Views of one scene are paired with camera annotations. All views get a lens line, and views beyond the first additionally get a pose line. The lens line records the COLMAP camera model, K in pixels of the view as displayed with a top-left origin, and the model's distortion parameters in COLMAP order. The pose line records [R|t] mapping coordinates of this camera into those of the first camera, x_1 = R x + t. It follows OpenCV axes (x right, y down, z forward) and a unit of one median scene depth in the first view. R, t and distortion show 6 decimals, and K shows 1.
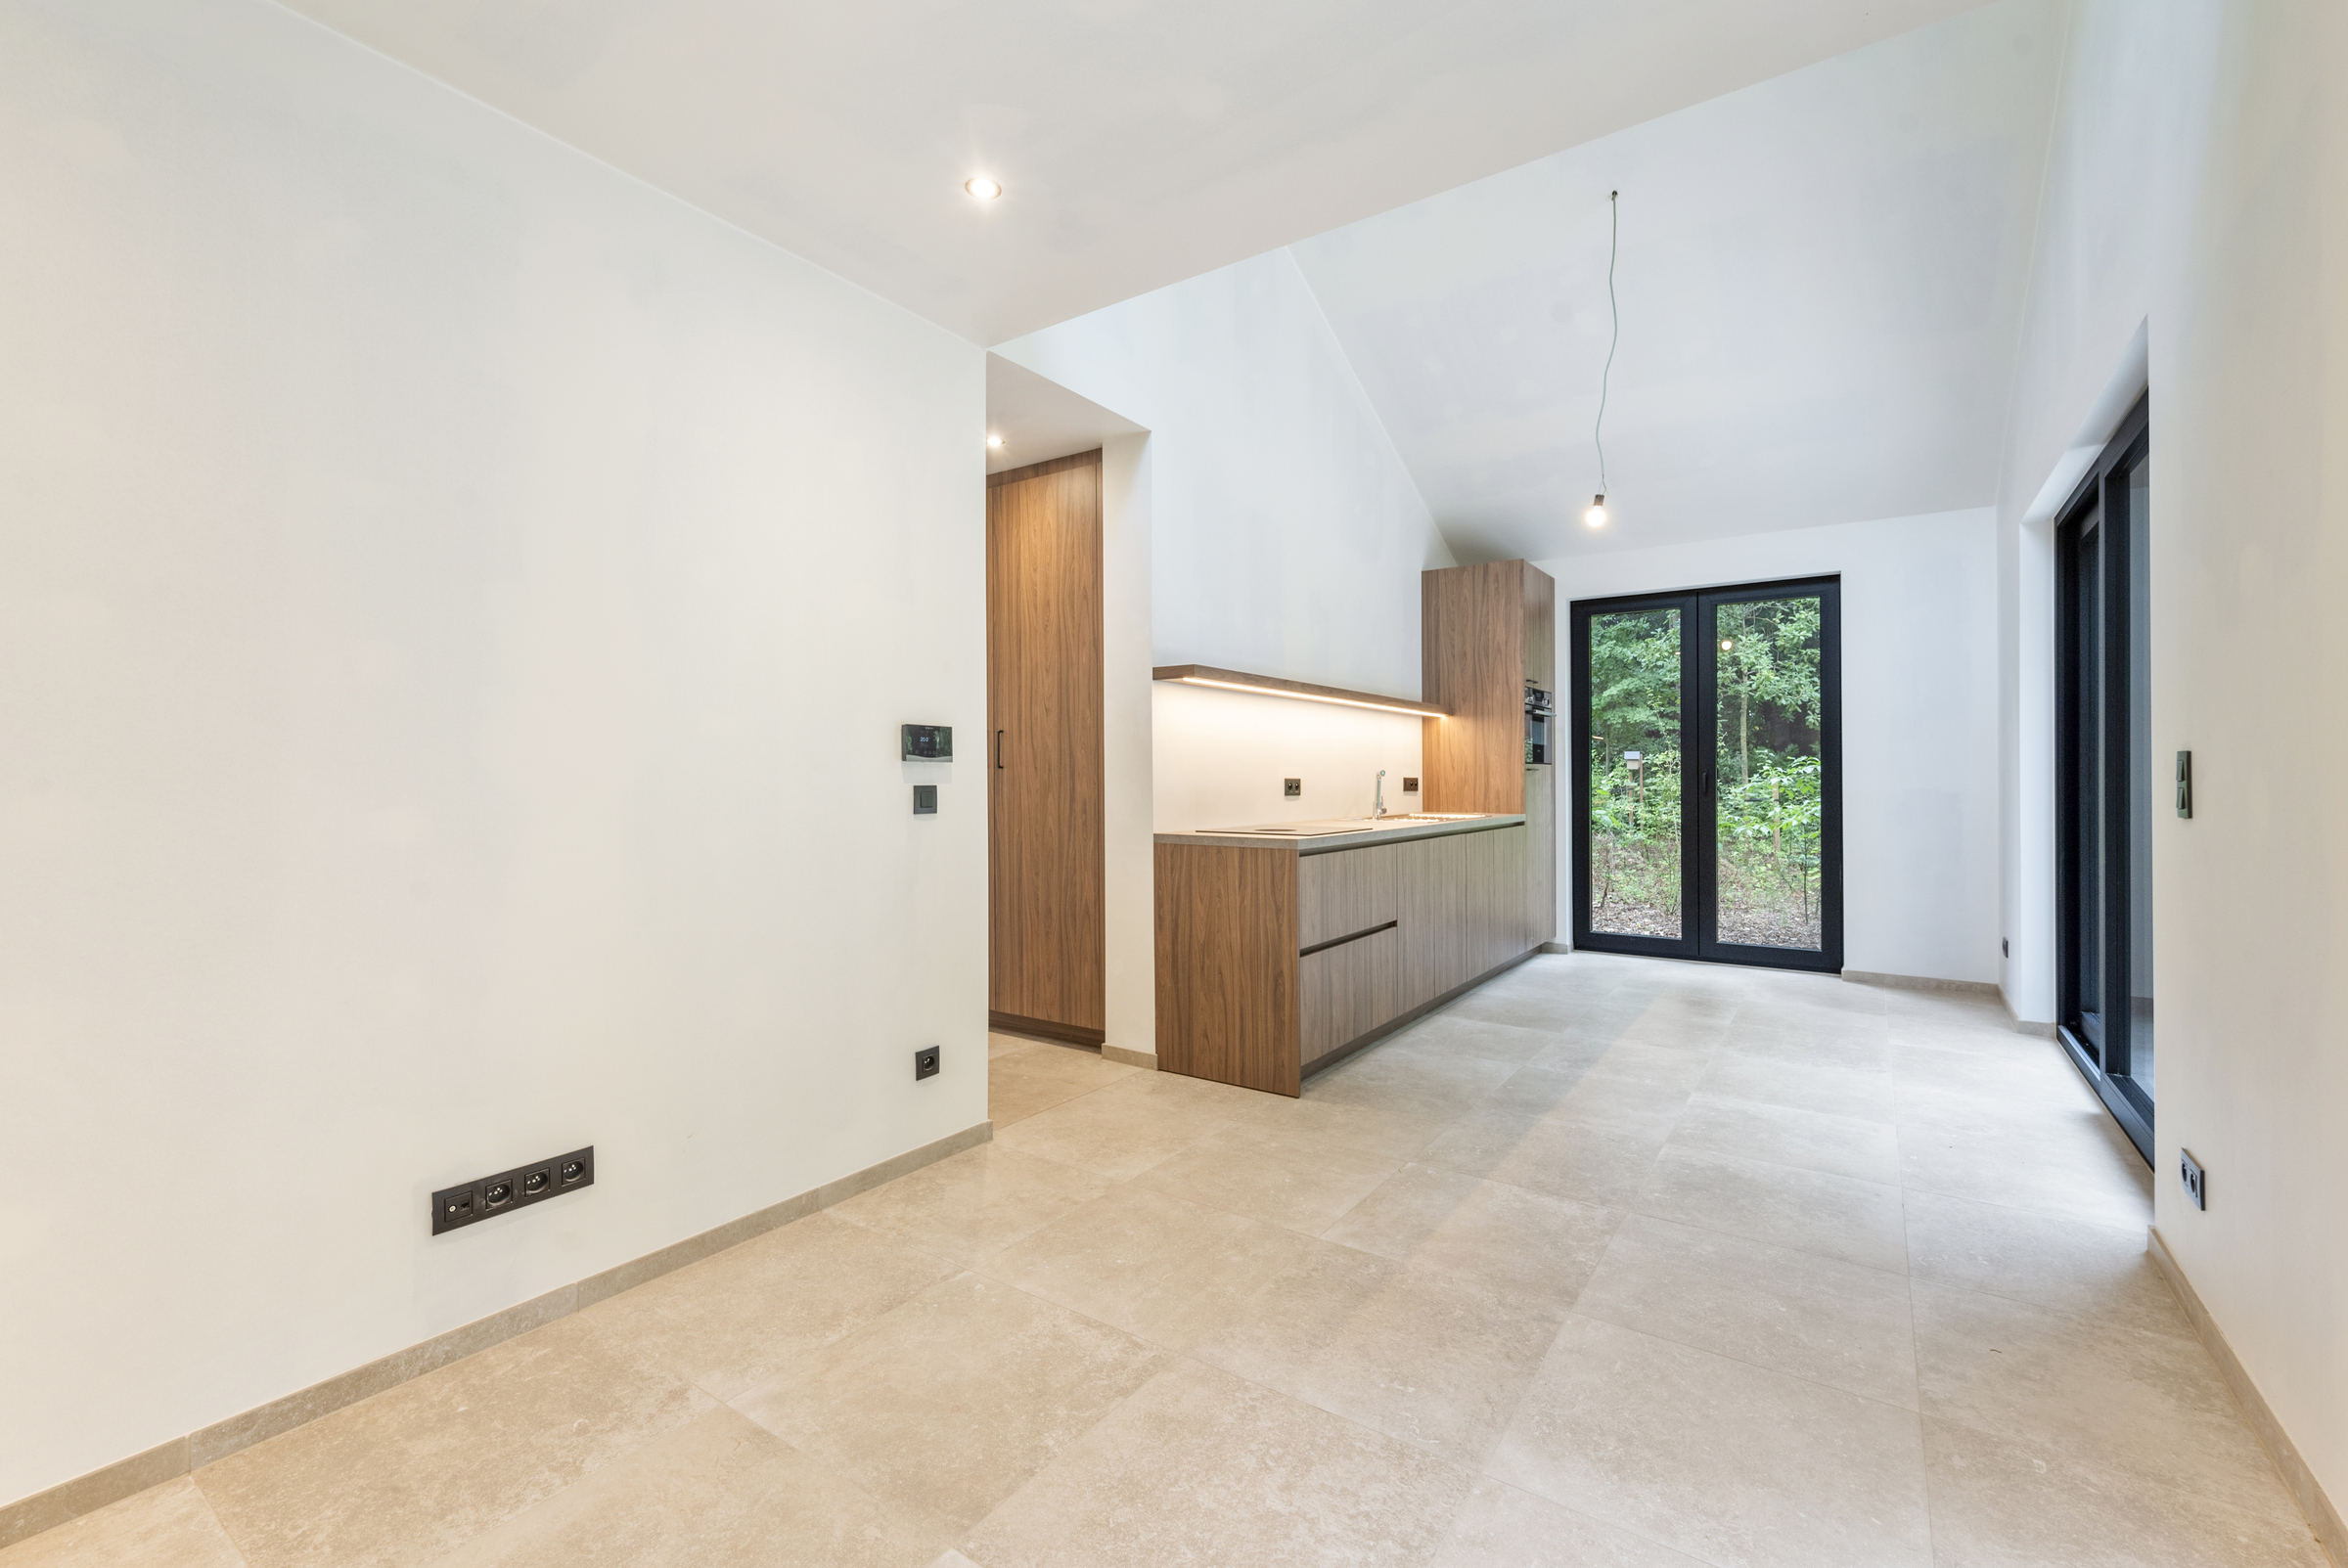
lens RADIAL K [[1012.0, 0, 1174.0], [0, 1012.0, 784.0], [0, 0, 1]] dist [0.000465, -0.000341]
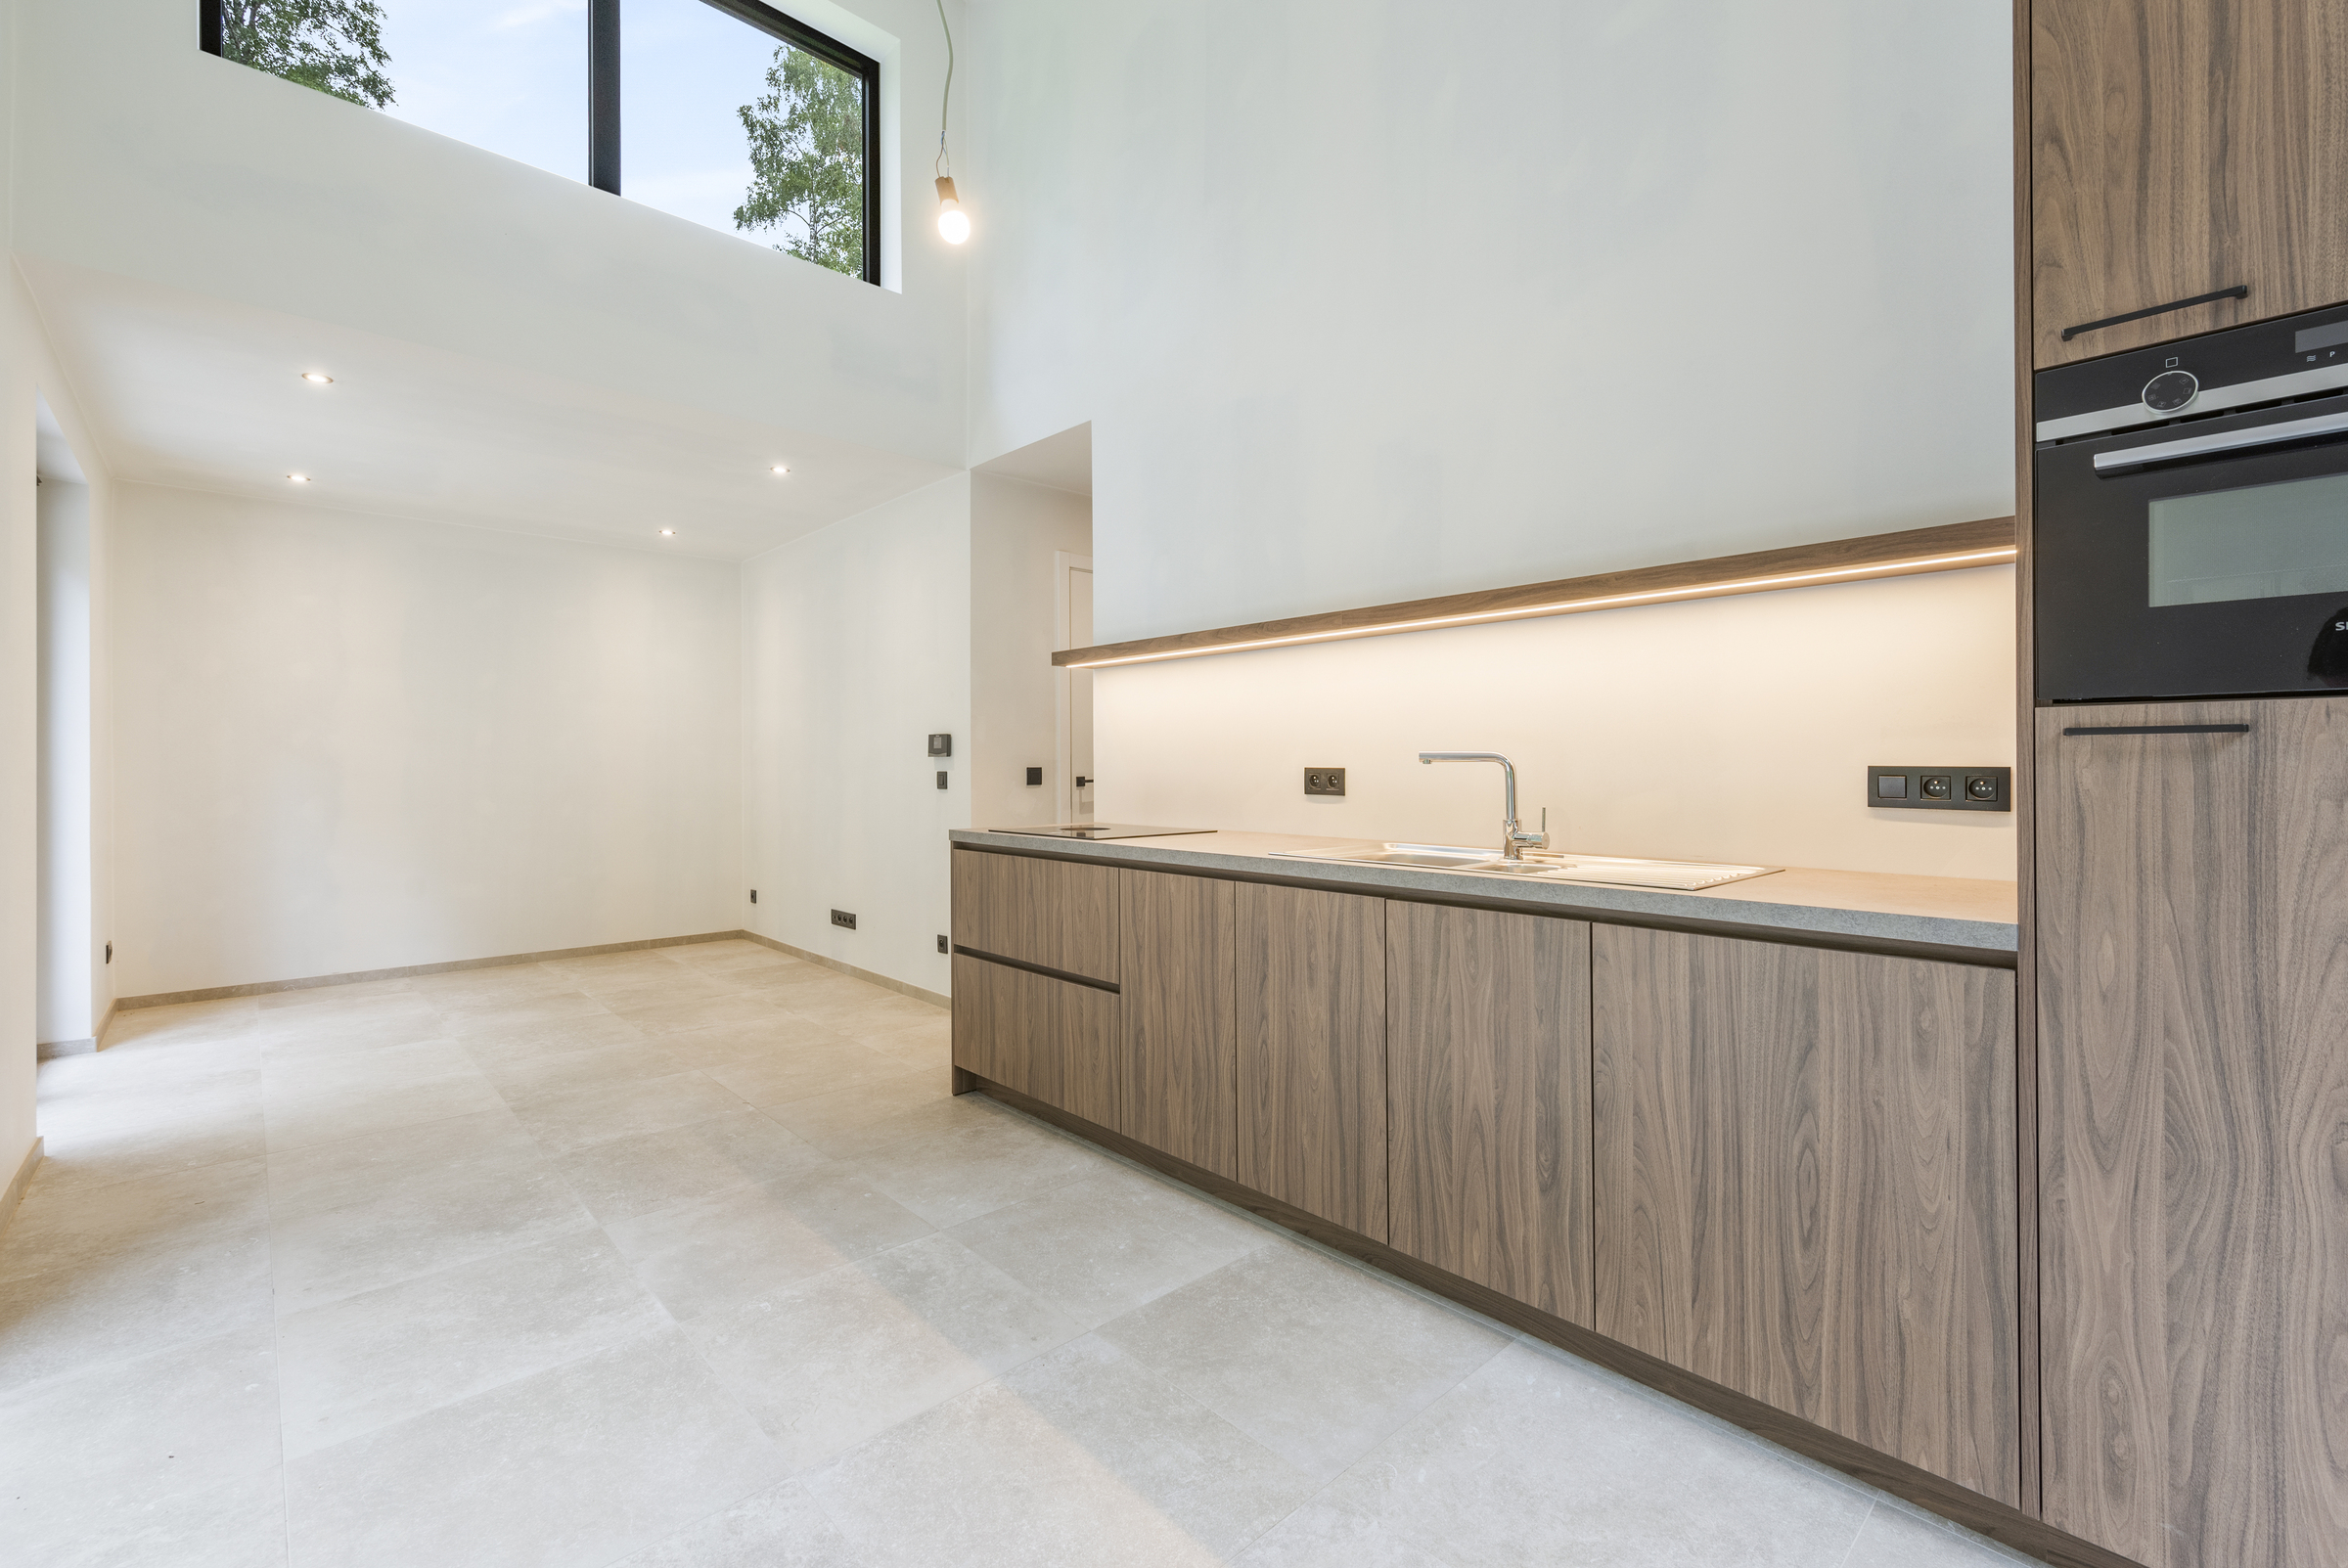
lens RADIAL K [[1003.6, 0, 1191.2], [0, 1003.6, 768.2], [0, 0, 1]] dist [0.000019, 0.000465]
pose [[-0.212528, 0.003525, -0.977149, 0.988374], [-0.003521, 0.999984, 0.004373, -0.010399], [0.977149, 0.004370, -0.212512, 1.383828]]
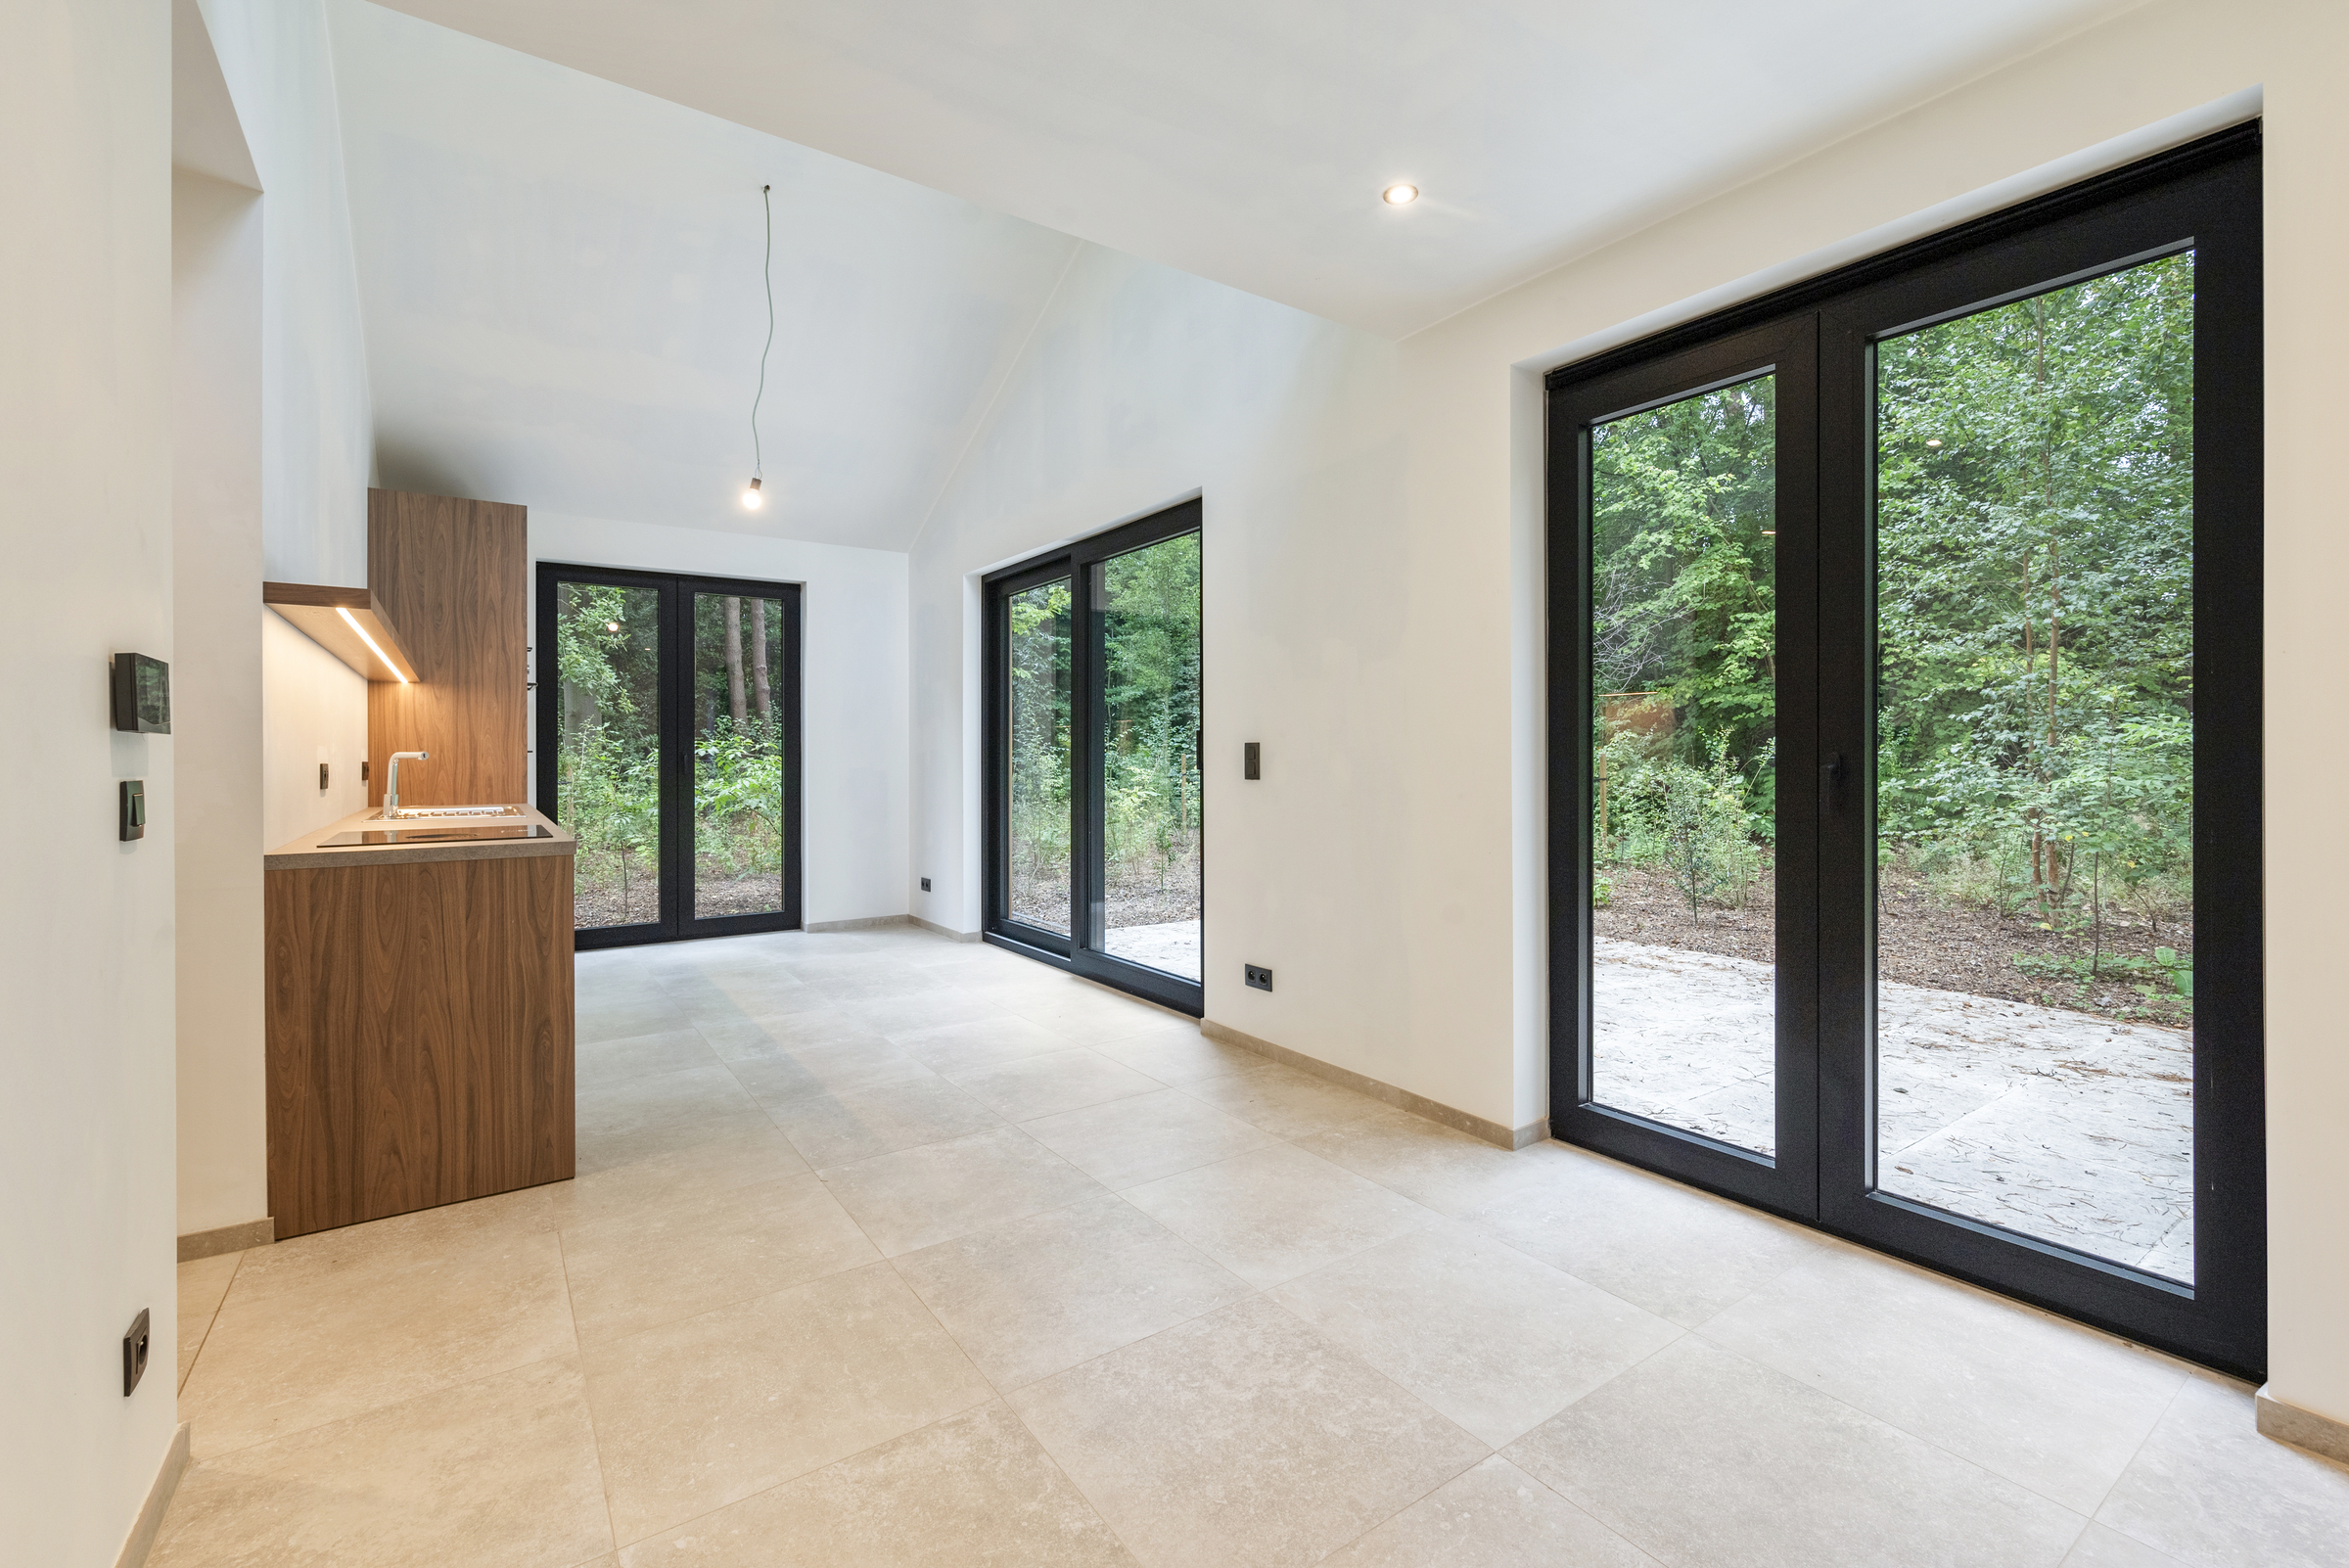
lens RADIAL K [[1004.2, 0, 1191.7], [0, 1004.2, 768.2], [0, 0, 1]] dist [0.000019, 0.000465]
pose [[0.340508, -0.013333, 0.940147, -0.417550], [0.012054, 0.999879, 0.009814, -0.002774], [-0.940164, 0.007991, 0.340628, 0.285969]]
